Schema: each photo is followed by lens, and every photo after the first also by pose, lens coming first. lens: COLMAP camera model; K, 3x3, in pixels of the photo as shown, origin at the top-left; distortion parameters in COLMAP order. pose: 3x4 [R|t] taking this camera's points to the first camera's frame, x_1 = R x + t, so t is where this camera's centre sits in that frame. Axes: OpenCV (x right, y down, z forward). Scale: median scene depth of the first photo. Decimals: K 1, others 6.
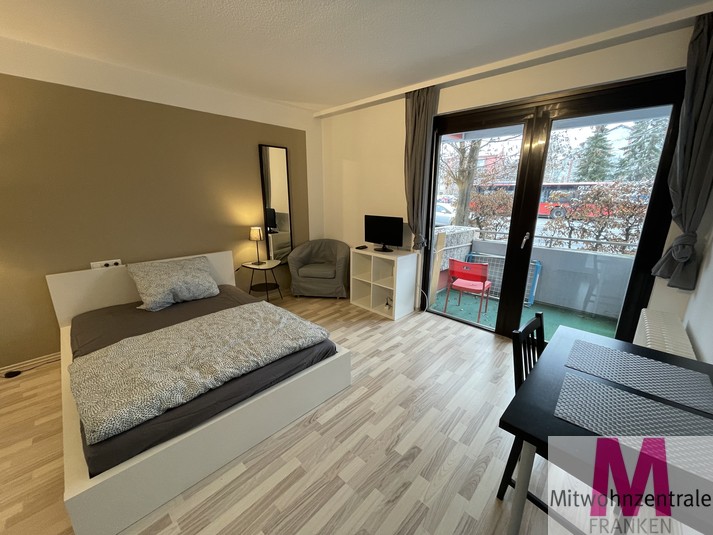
lens RADIAL K [[286.3, 0, 355.8], [0, 286.3, 265.3], [0, 0, 1]] dist [-0.000752, -0.000149]
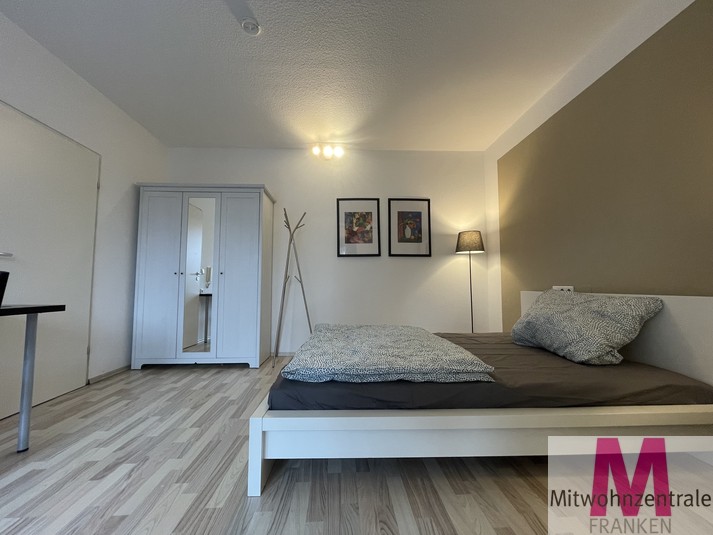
lens RADIAL K [[286.3, 0, 354.0], [0, 286.3, 268.6], [0, 0, 1]] dist [-0.000752, -0.000149]
pose [[-0.699741, -0.051197, -0.712560, 0.171822], [-0.179039, 0.978165, 0.105538, -0.040770], [0.691598, 0.201425, -0.693628, 1.052261]]
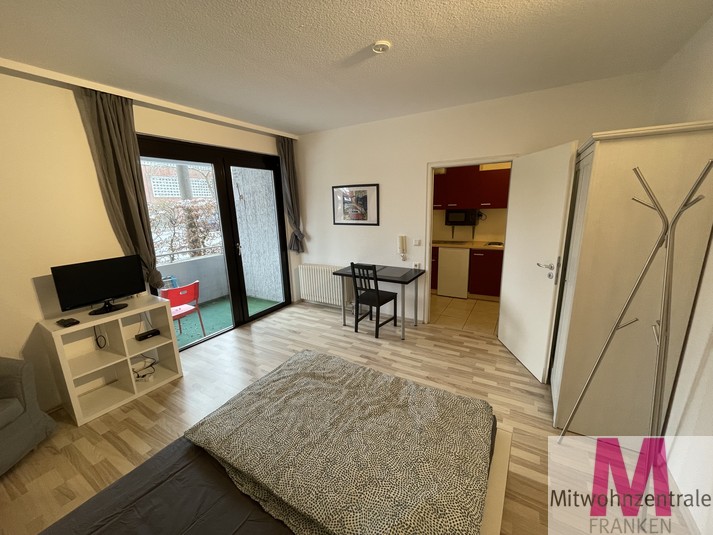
lens RADIAL K [[286.3, 0, 353.0], [0, 286.3, 267.7], [0, 0, 1]] dist [-0.000752, -0.000149]
pose [[-0.204260, -0.213857, 0.955271, -0.773785], [0.273194, 0.924620, 0.265411, -0.200744], [-0.940023, 0.315187, -0.130438, 0.632881]]
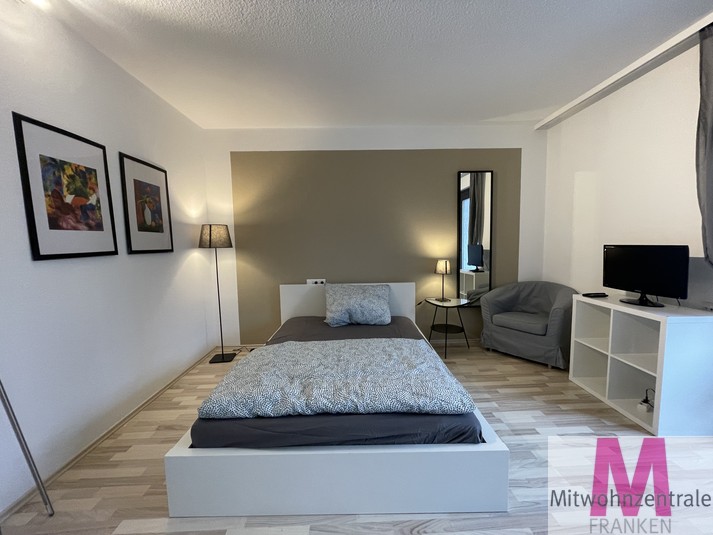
lens RADIAL K [[286.3, 0, 355.7], [0, 286.3, 266.5], [0, 0, 1]] dist [-0.000752, -0.000149]
pose [[0.701629, 0.038371, -0.711509, 0.121587], [-0.151662, 0.983710, -0.096506, 0.021786], [0.696215, 0.175620, 0.696019, 0.220703]]
